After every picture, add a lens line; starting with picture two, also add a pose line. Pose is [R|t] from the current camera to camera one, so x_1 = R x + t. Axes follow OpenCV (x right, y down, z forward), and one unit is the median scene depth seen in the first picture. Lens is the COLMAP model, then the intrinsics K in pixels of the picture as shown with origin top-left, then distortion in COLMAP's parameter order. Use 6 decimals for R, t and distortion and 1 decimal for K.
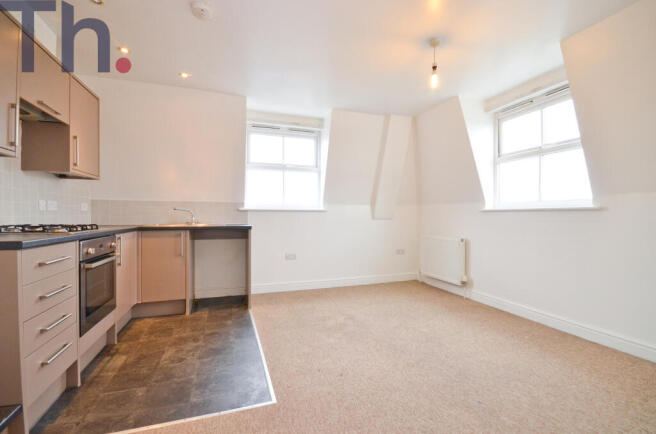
lens RADIAL K [[282.6, 0, 328.0], [0, 282.6, 217.0], [0, 0, 1]] dist [-0.028027, -0.000207]
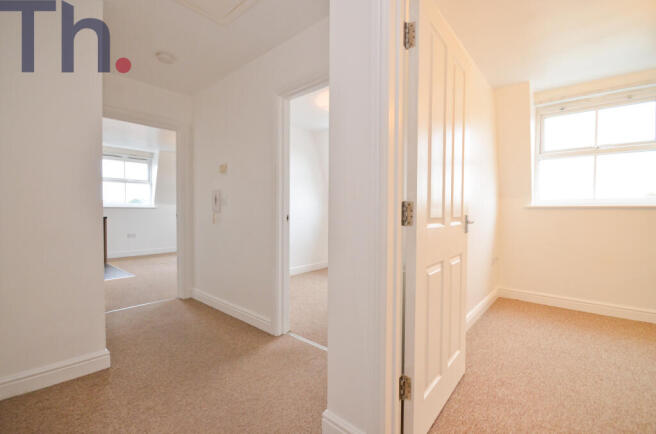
lens RADIAL K [[282.6, 0, 328.0], [0, 282.6, 217.0], [0, 0, 1]] dist [-0.028027, -0.000207]
pose [[0.877933, -0.005234, 0.478755, -0.594052], [-0.006112, 0.999736, 0.022137, -0.007971], [-0.478745, -0.022361, 0.877669, 0.567490]]
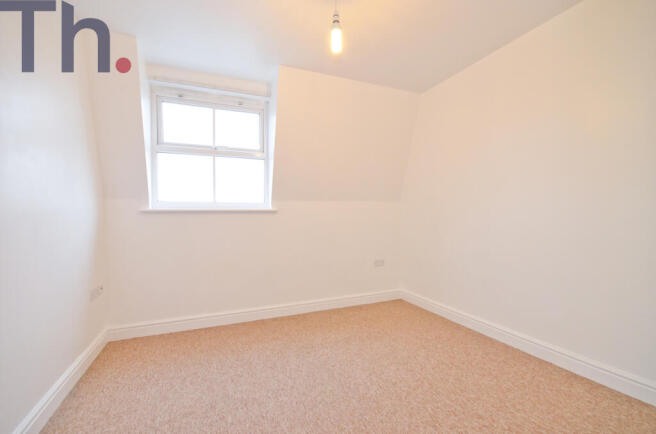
lens RADIAL K [[275.4, 0, 328.0], [0, 275.4, 217.0], [0, 0, 1]] dist [0.001218, -0.000044]
pose [[-0.069179, -0.010053, 0.997554, -0.234697], [0.016140, 0.999807, 0.011195, -0.009638], [-0.997474, 0.016875, -0.069004, 0.661802]]
